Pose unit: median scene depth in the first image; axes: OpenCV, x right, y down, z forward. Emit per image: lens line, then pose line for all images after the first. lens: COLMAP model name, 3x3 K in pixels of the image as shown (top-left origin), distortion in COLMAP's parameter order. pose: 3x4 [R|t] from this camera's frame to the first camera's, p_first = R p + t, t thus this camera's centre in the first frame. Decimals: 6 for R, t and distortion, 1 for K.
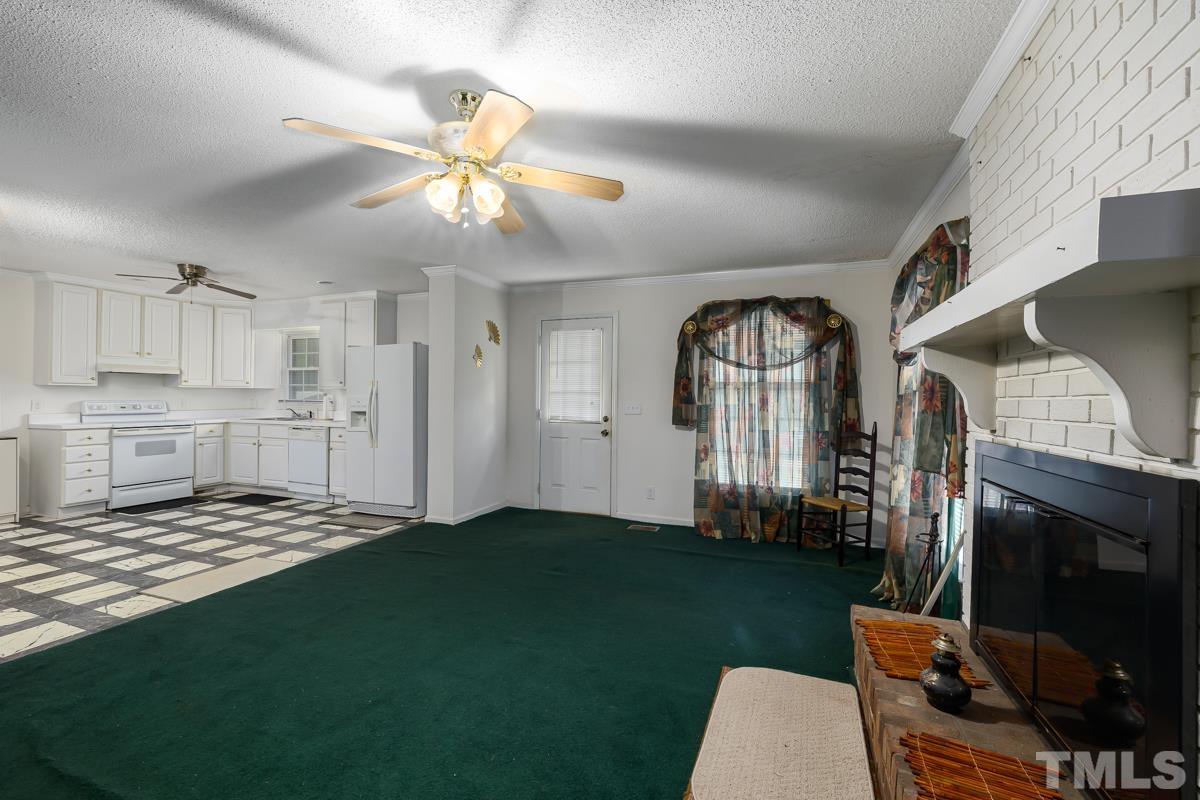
lens RADIAL K [[519.7, 0, 596.4], [0, 519.7, 397.6], [0, 0, 1]] dist [-0.001322, -0.000264]
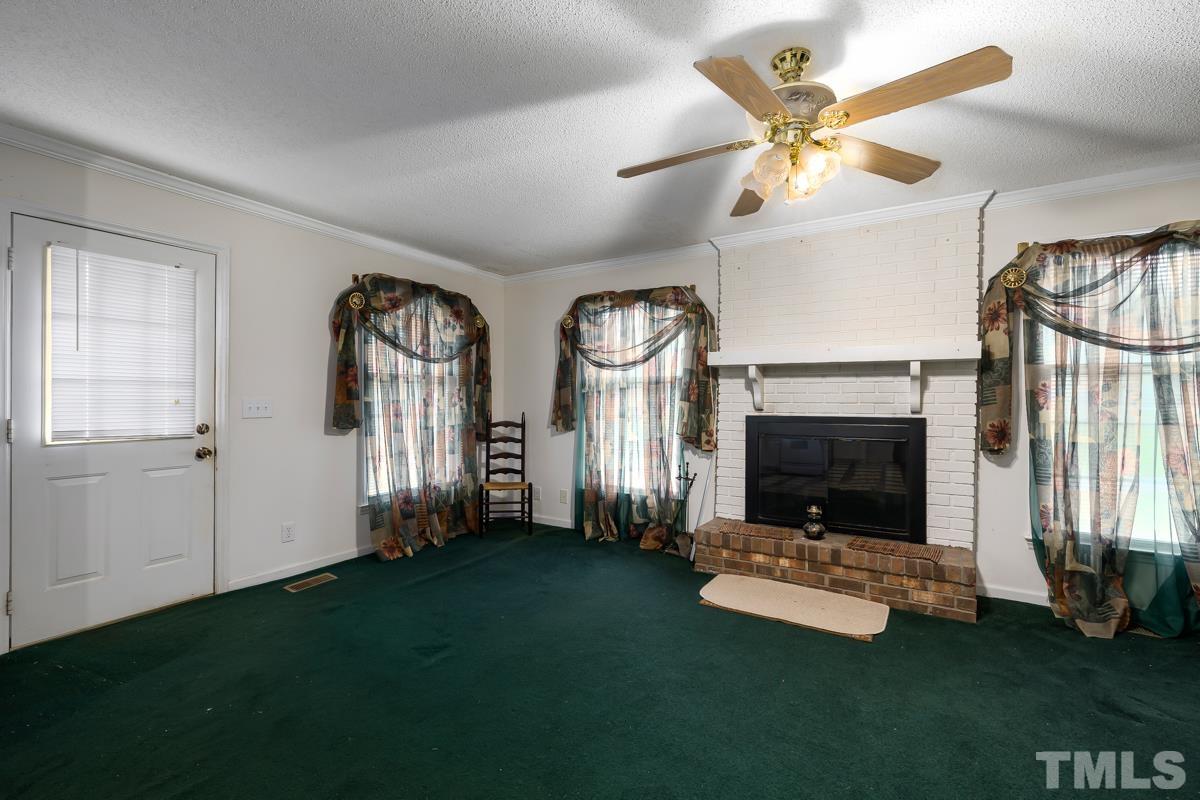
lens RADIAL K [[519.7, 0, 604.6], [0, 519.7, 400.2], [0, 0, 1]] dist [-0.001322, -0.000264]
pose [[0.152508, -0.016345, 0.988167, -0.541649], [-0.003902, 0.999845, 0.017141, -0.002521], [-0.988294, -0.006470, 0.152421, 0.533892]]
